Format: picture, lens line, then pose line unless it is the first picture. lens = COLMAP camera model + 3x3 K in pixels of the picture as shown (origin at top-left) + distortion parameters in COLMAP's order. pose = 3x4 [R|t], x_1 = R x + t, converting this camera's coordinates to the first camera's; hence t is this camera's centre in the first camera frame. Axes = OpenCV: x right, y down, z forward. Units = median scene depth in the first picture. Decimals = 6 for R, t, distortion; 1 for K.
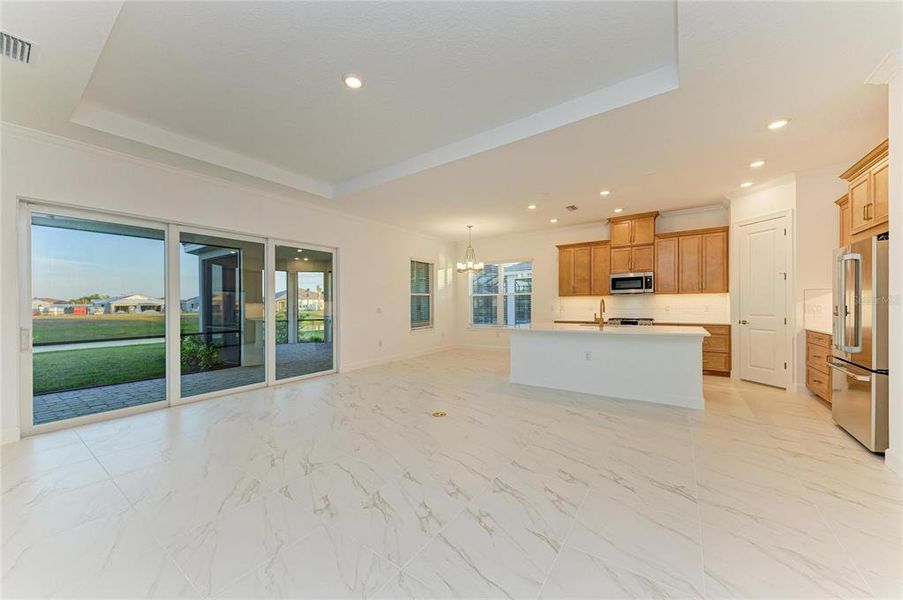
lens RADIAL K [[328.7, 0, 453.9], [0, 328.7, 304.2], [0, 0, 1]] dist [0.020182, 0.000061]
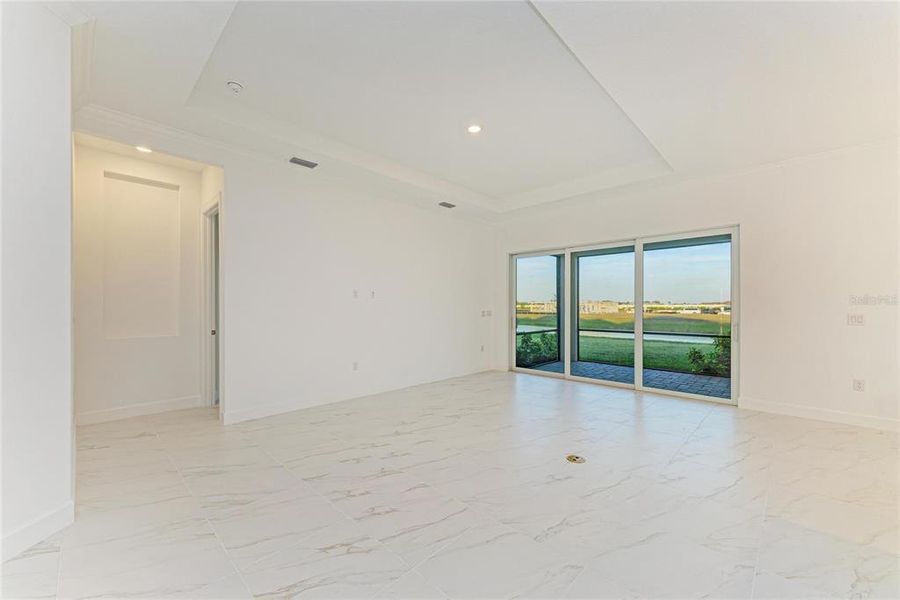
lens RADIAL K [[353.9, 0, 452.0], [0, 353.9, 308.0], [0, 0, 1]] dist [0.022685, -0.000035]
pose [[-0.160729, 0.013727, -0.986903, 0.497568], [-0.004372, 0.999884, 0.014620, -0.008163], [0.986989, 0.006665, -0.160650, 0.543942]]
